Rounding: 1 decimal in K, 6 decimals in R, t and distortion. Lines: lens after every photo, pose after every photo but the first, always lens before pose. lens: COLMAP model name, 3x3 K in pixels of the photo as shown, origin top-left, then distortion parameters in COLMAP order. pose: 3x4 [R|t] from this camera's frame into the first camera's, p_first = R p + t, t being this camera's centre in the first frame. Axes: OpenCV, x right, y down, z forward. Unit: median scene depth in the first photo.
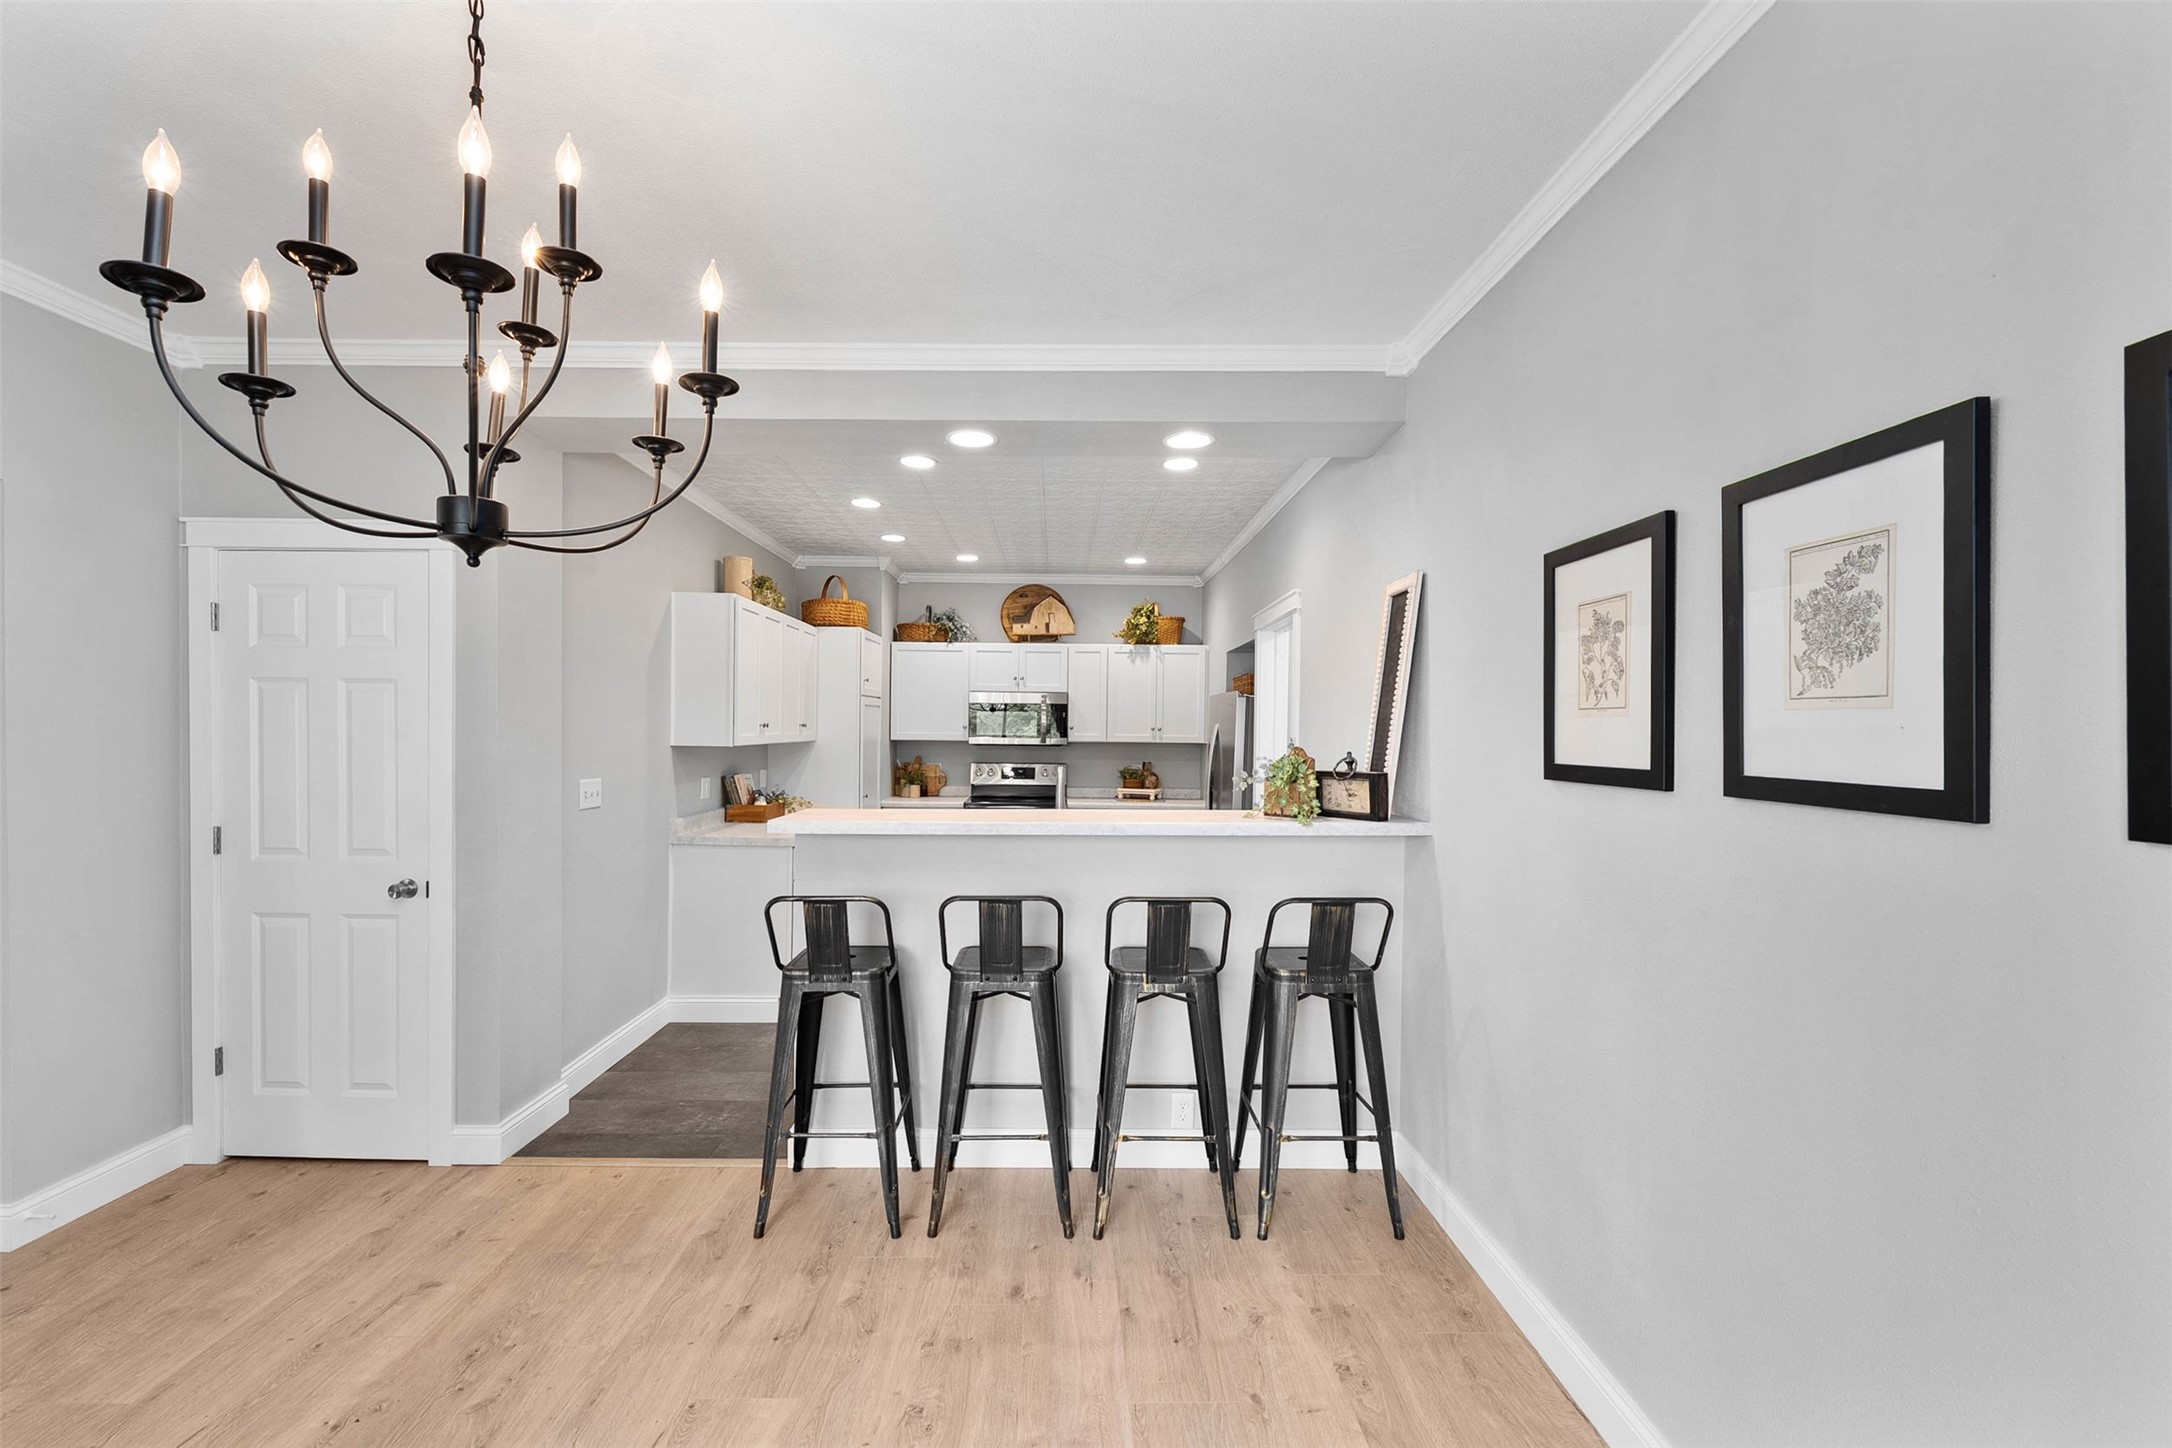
lens RADIAL K [[915.1, 0, 1079.7], [0, 915.1, 741.0], [0, 0, 1]] dist [0.000216, 0.000029]
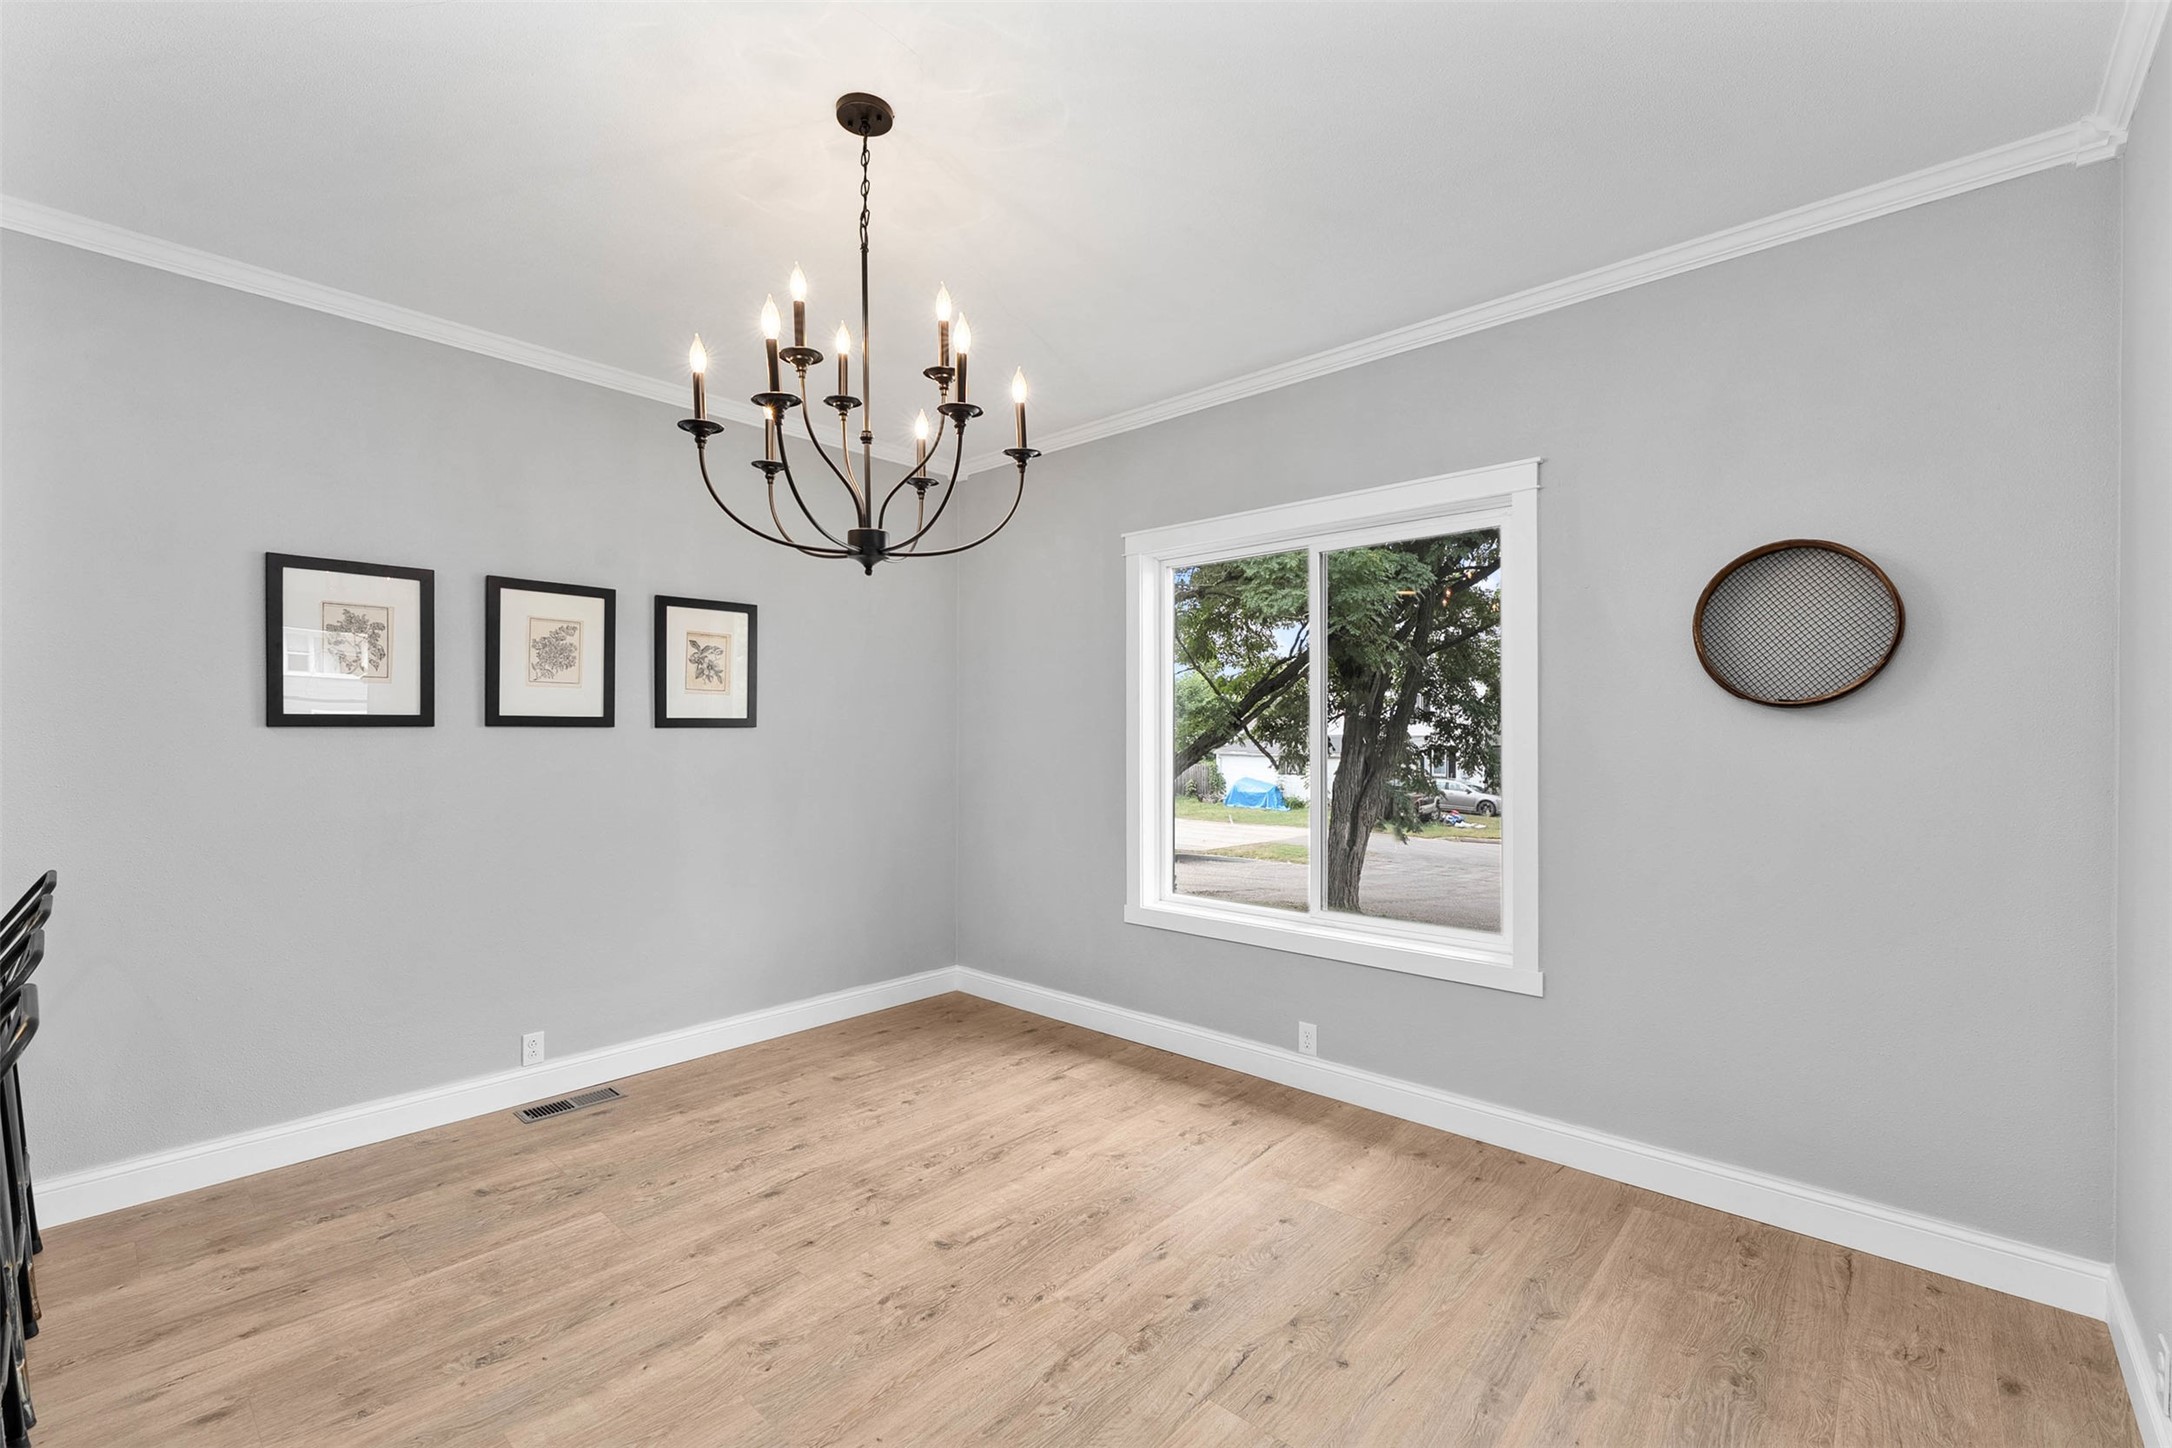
lens RADIAL K [[903.1, 0, 1049.5], [0, 903.1, 730.4], [0, 0, 1]] dist [-0.002795, 0.000395]
pose [[-0.707663, -0.020402, 0.706255, -0.365417], [-0.005153, 0.999705, 0.023716, 0.003492], [-0.706531, 0.013143, -0.707560, 0.349465]]
